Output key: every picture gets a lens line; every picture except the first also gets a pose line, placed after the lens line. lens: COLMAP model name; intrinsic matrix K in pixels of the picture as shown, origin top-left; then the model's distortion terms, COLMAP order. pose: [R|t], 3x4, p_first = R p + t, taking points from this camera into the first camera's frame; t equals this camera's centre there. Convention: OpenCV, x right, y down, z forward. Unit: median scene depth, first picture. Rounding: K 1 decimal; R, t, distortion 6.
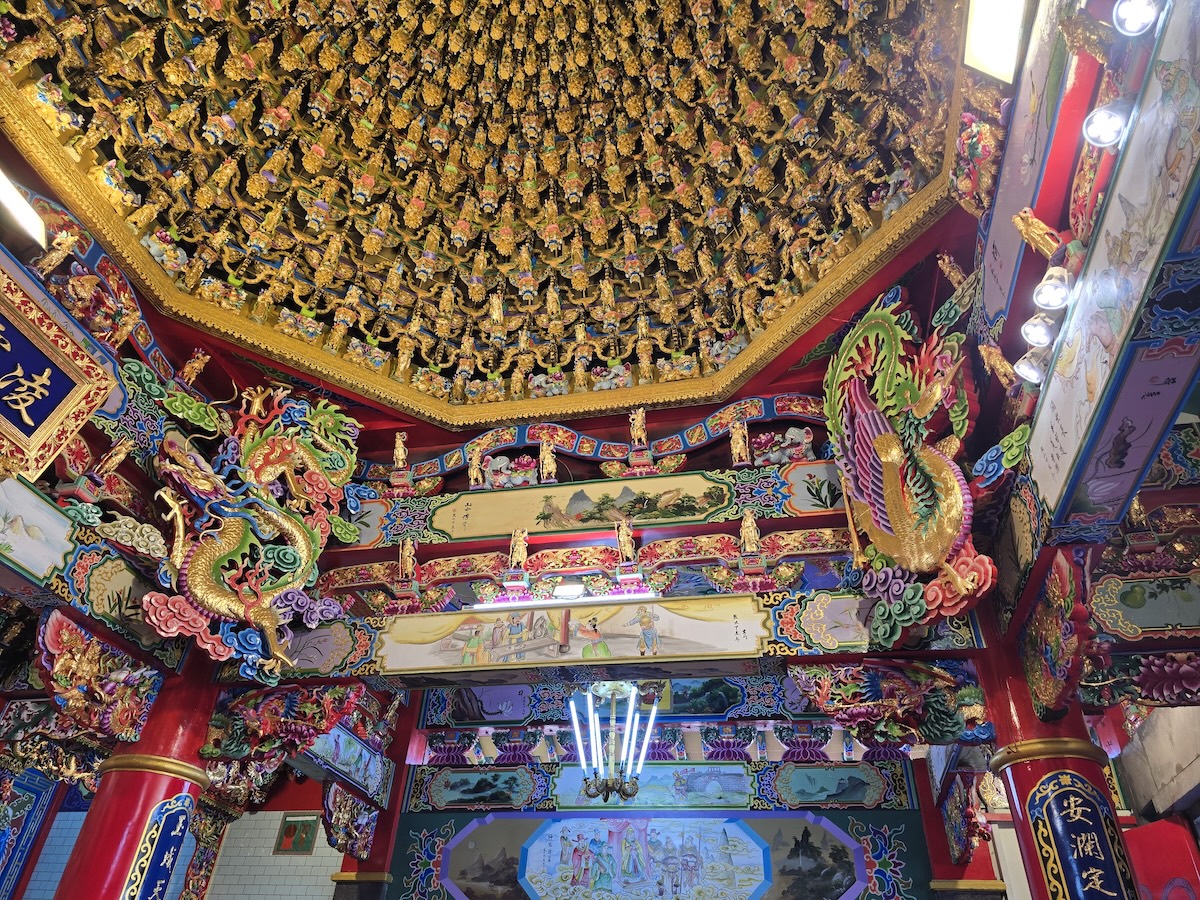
lens RADIAL K [[812.9, 0, 602.3], [0, 812.9, 452.2], [0, 0, 1]] dist [0.060677, -0.049799]
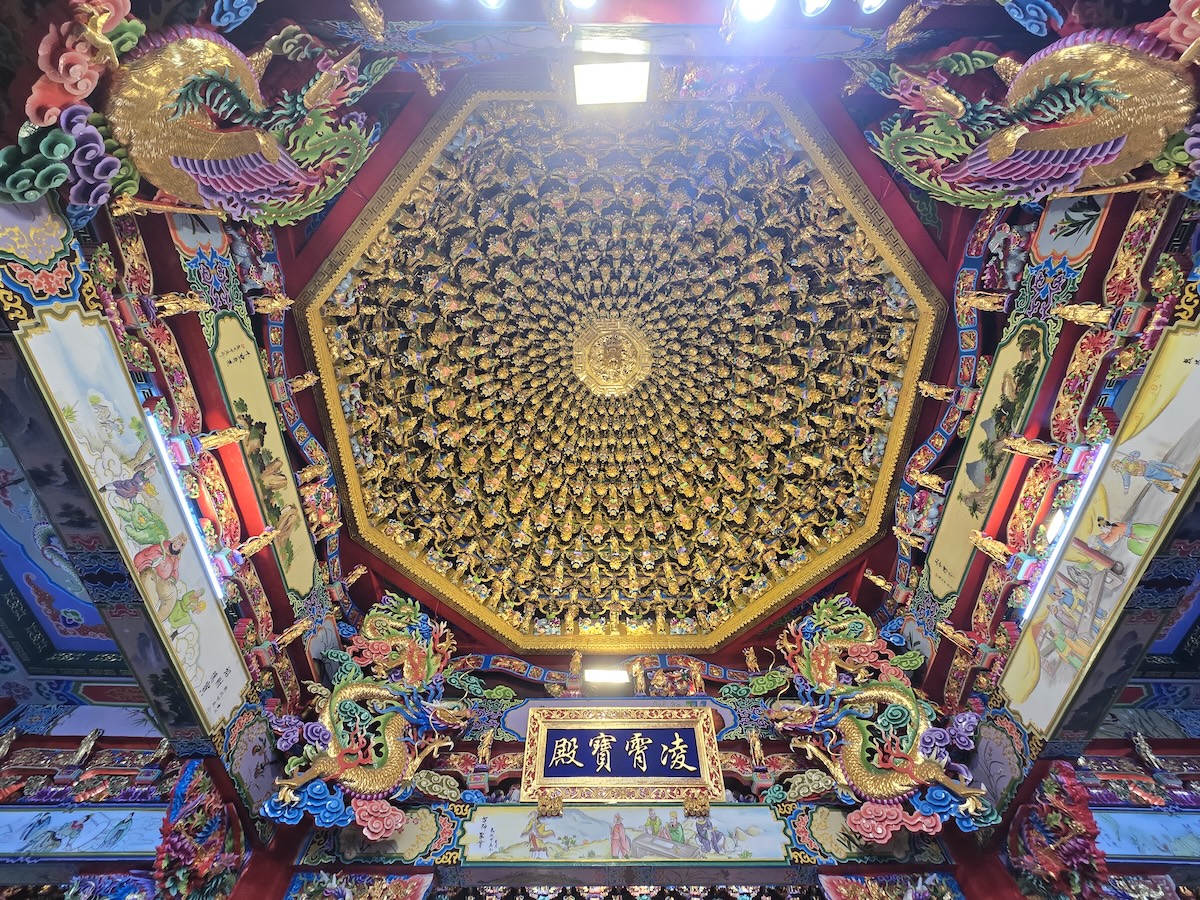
lens RADIAL K [[489.3, 0, 600.8], [0, 489.3, 457.1], [0, 0, 1]] dist [-0.002713, -0.001465]
pose [[0.202720, -0.907872, -0.366977, 0.125004], [0.601853, 0.411134, -0.684647, 0.201074], [0.772449, -0.082075, 0.629751, 0.257069]]
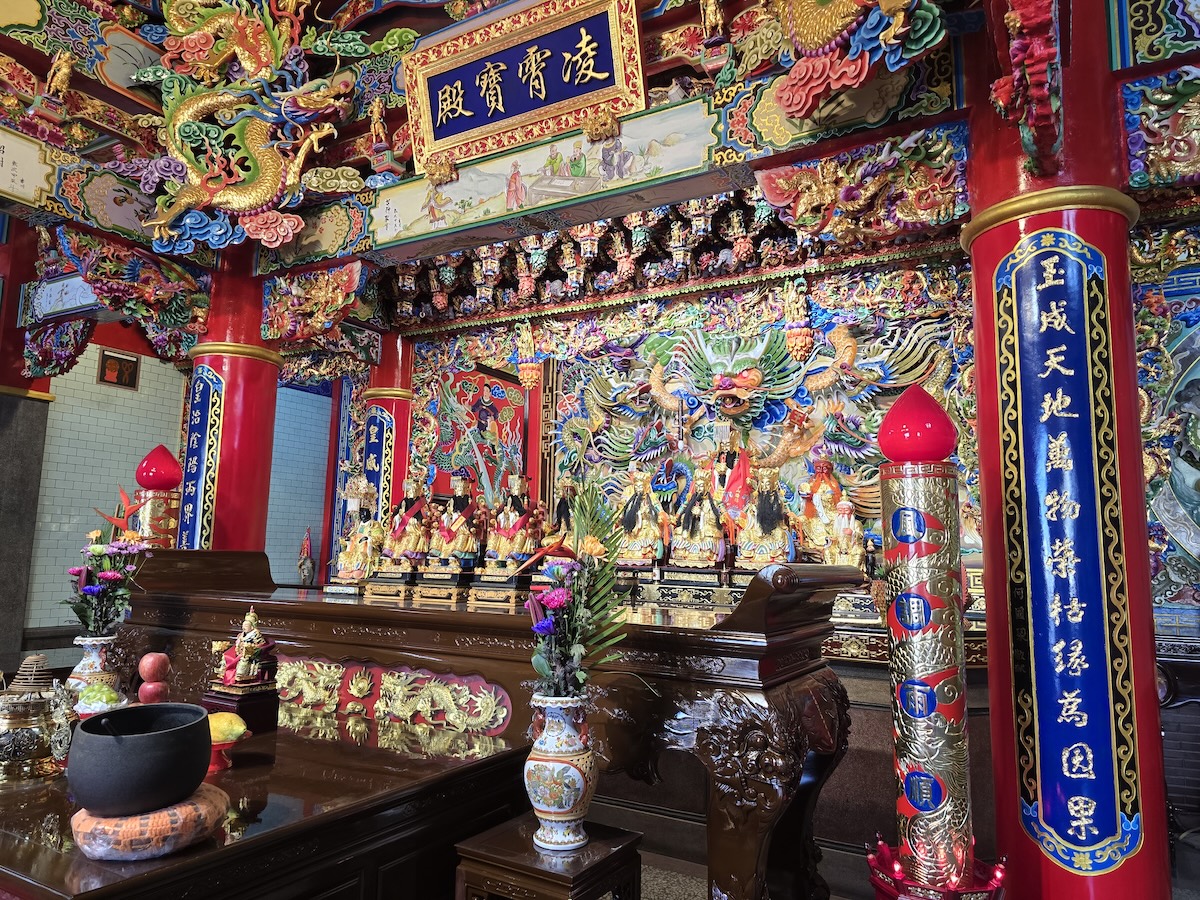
lens RADIAL K [[812.9, 0, 596.0], [0, 812.9, 450.3], [0, 0, 1]] dist [0.060677, -0.049799]
pose [[-0.325382, -0.174755, -0.929294, 0.154870], [0.541419, 0.771296, -0.334616, 0.534817], [0.775237, -0.612015, -0.156350, 0.687845]]
